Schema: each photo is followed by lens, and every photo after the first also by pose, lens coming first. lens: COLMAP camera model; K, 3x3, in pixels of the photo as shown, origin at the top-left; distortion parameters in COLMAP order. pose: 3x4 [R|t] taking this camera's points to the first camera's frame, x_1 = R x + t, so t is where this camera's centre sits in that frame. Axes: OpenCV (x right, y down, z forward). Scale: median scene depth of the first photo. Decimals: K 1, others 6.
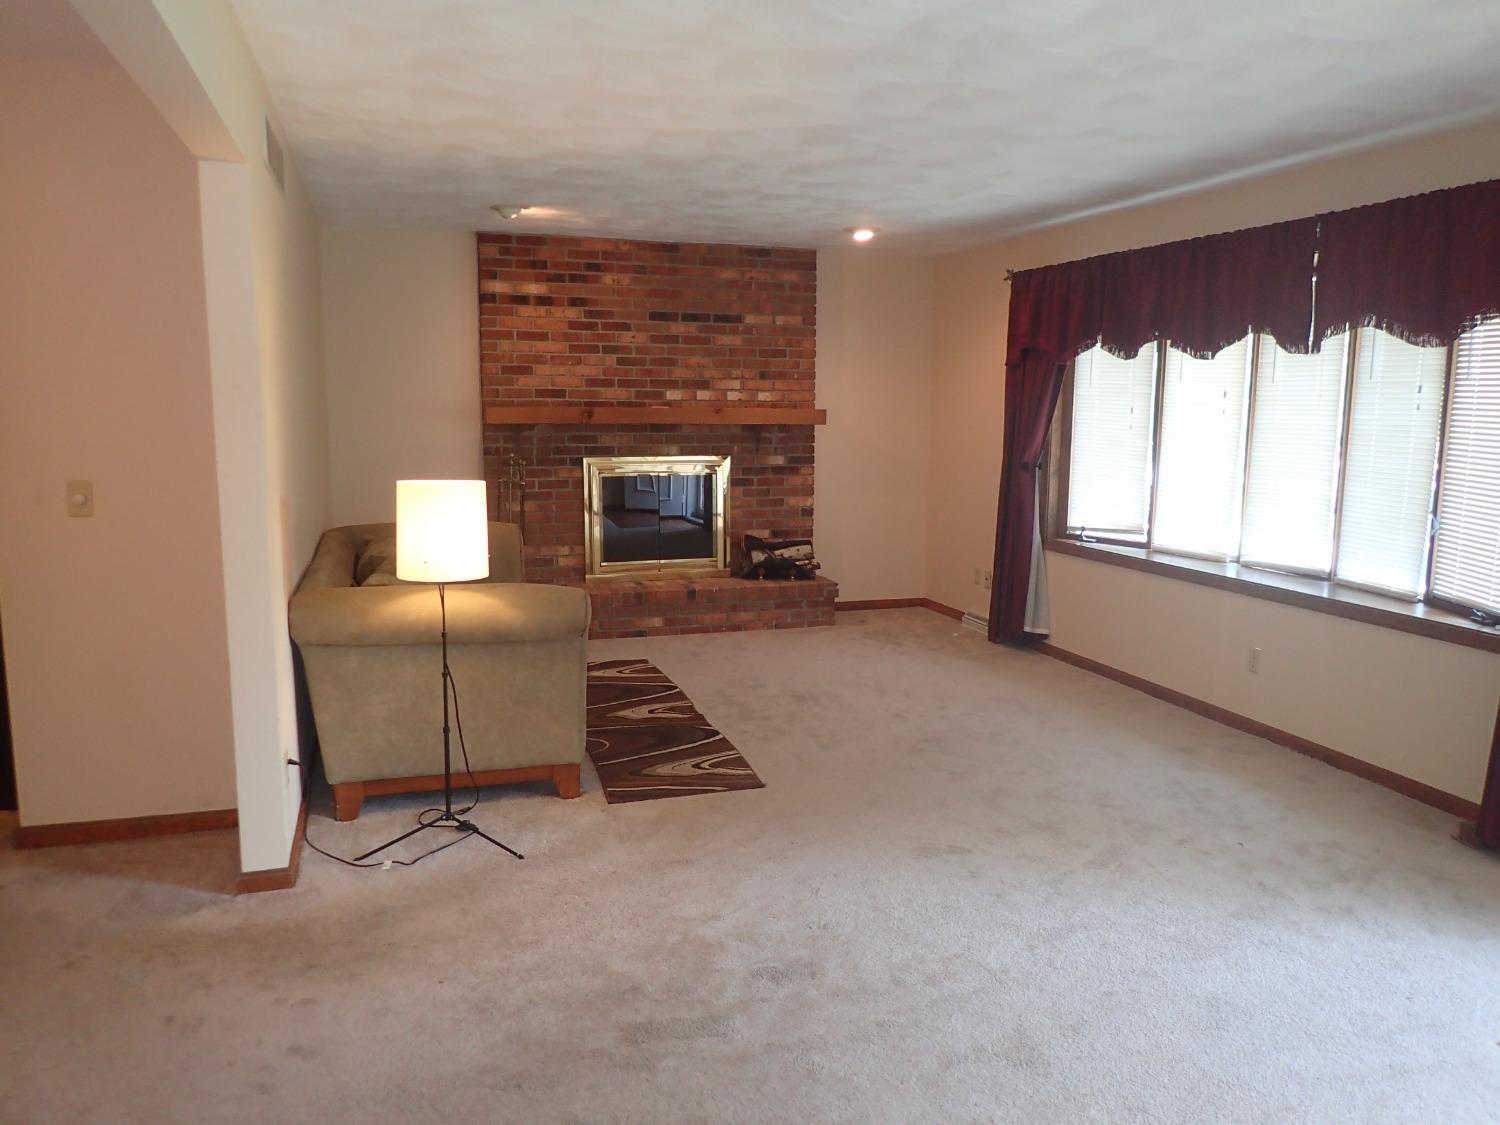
lens RADIAL K [[1106.8, 0, 750.0], [0, 1106.8, 562.5], [0, 0, 1]] dist [0.001479, -0.006766]
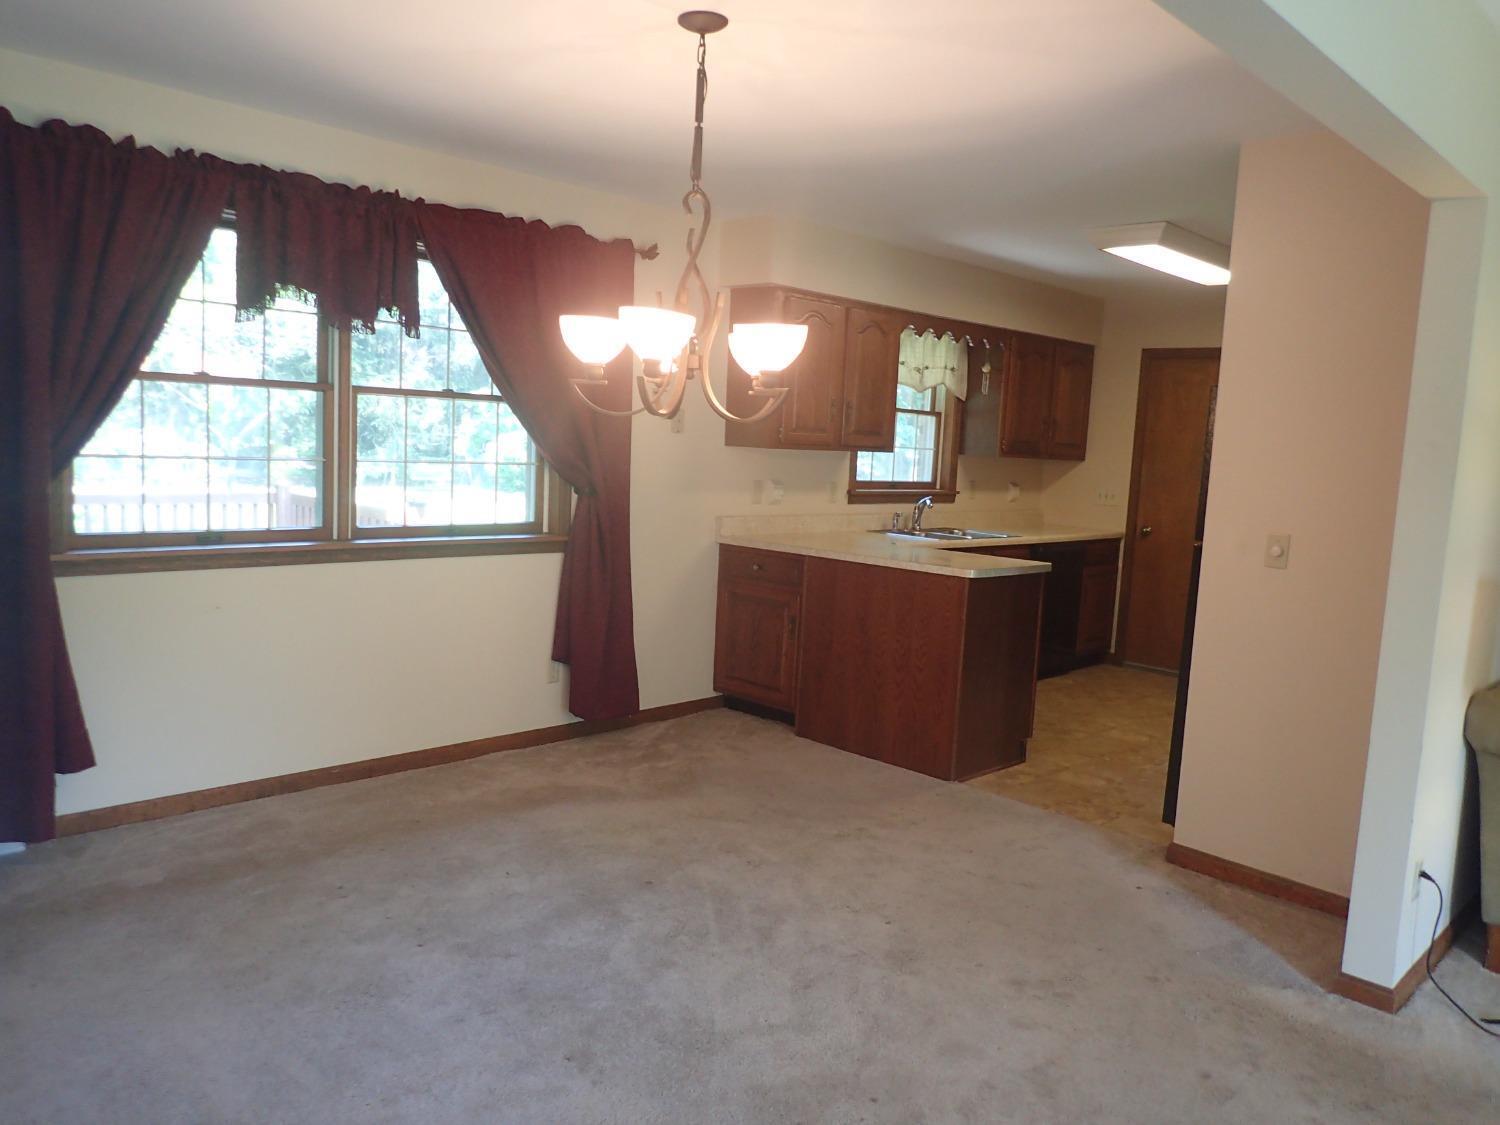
lens RADIAL K [[1106.8, 0, 750.0], [0, 1106.8, 562.5], [0, 0, 1]] dist [0.001479, -0.006766]
pose [[0.465461, 0.128438, -0.875699, 0.069532], [-0.182151, 0.982136, 0.047230, -0.006653], [0.866122, 0.137526, 0.480541, 0.085438]]
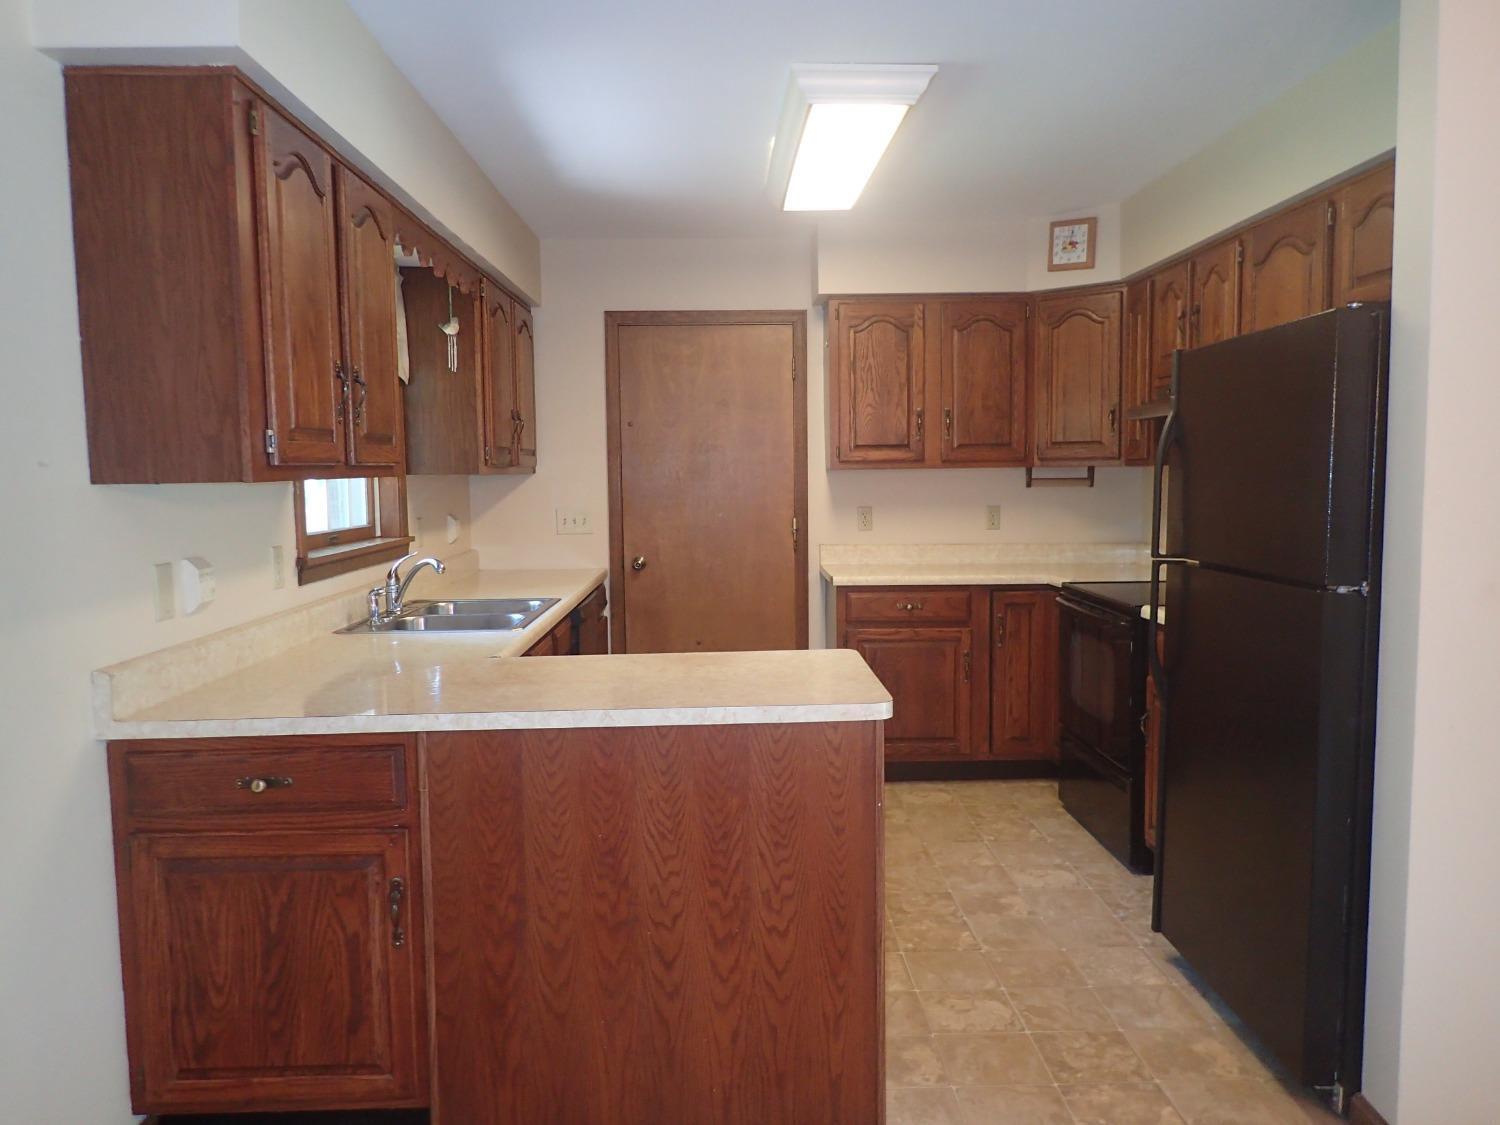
lens RADIAL K [[1106.8, 0, 750.0], [0, 1106.8, 562.5], [0, 0, 1]] dist [0.001479, -0.006766]
pose [[0.958599, 0.013917, -0.284418, -0.888323], [-0.030771, 0.998019, -0.054875, -0.025941], [0.283091, 0.061355, 0.957129, 0.333303]]
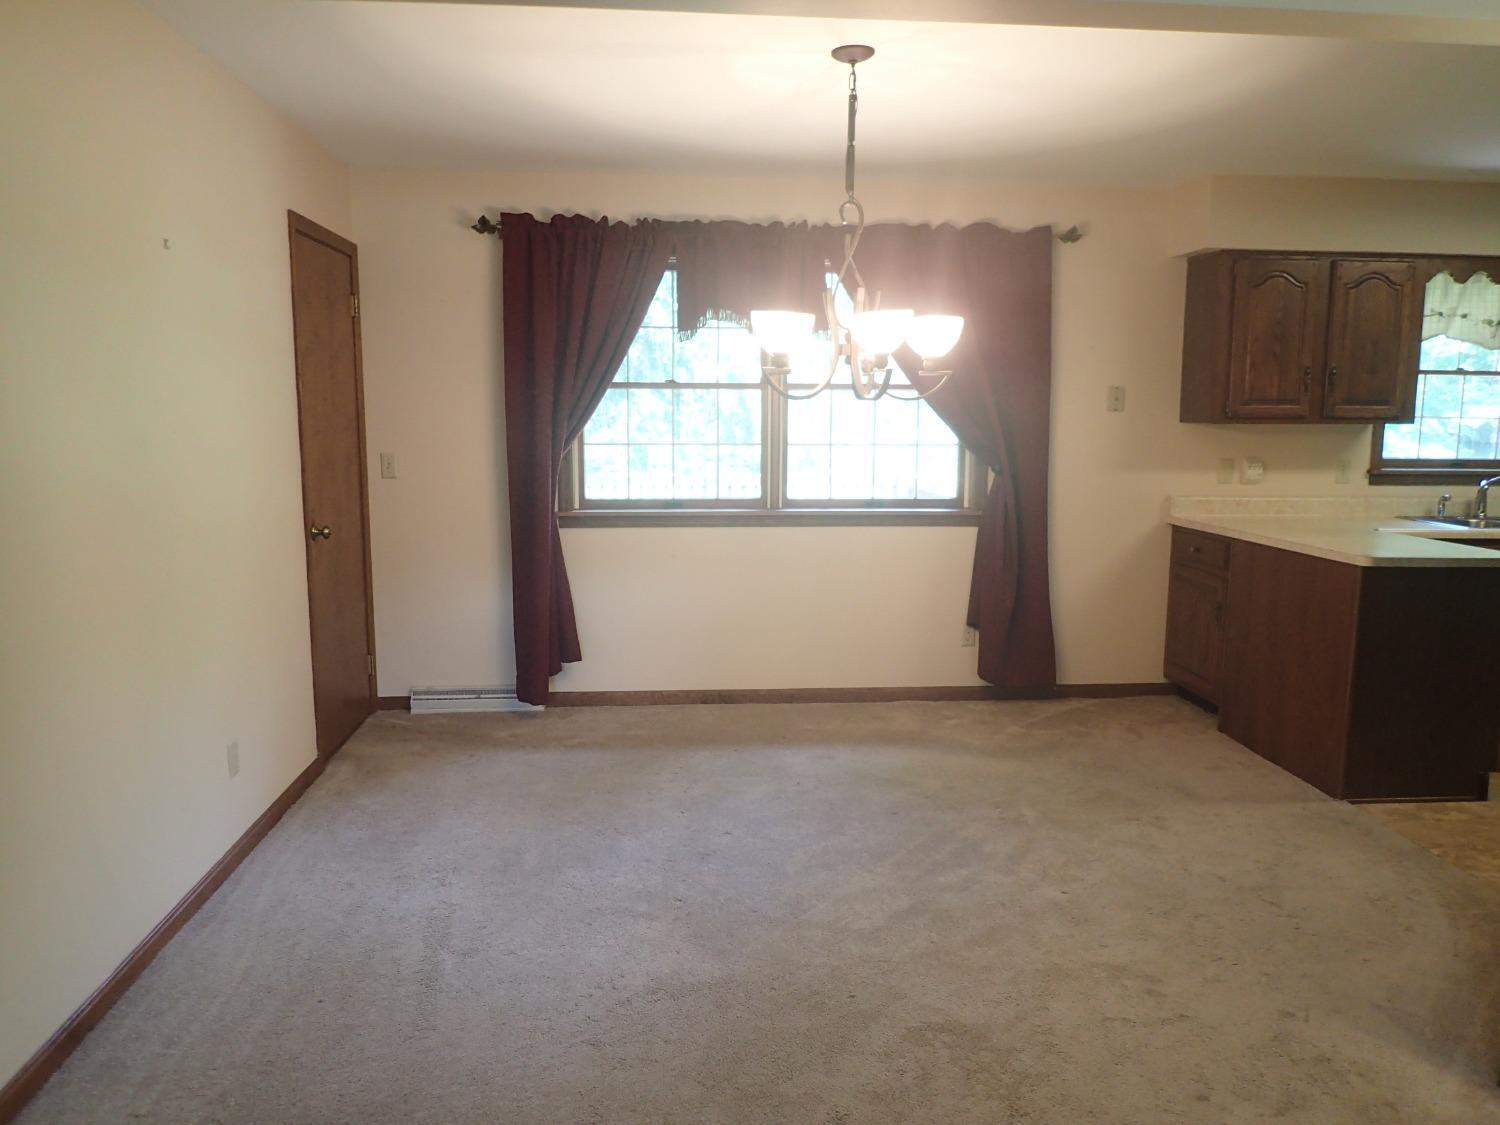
lens RADIAL K [[1105.4, 0, 750.0], [0, 1105.4, 562.5], [0, 0, 1]] dist [0.002287, 0.003247]
pose [[-0.216609, 0.142711, -0.965771, 0.278036], [-0.151120, 0.972432, 0.177590, -0.087316], [0.964491, 0.184415, -0.189071, 0.570966]]
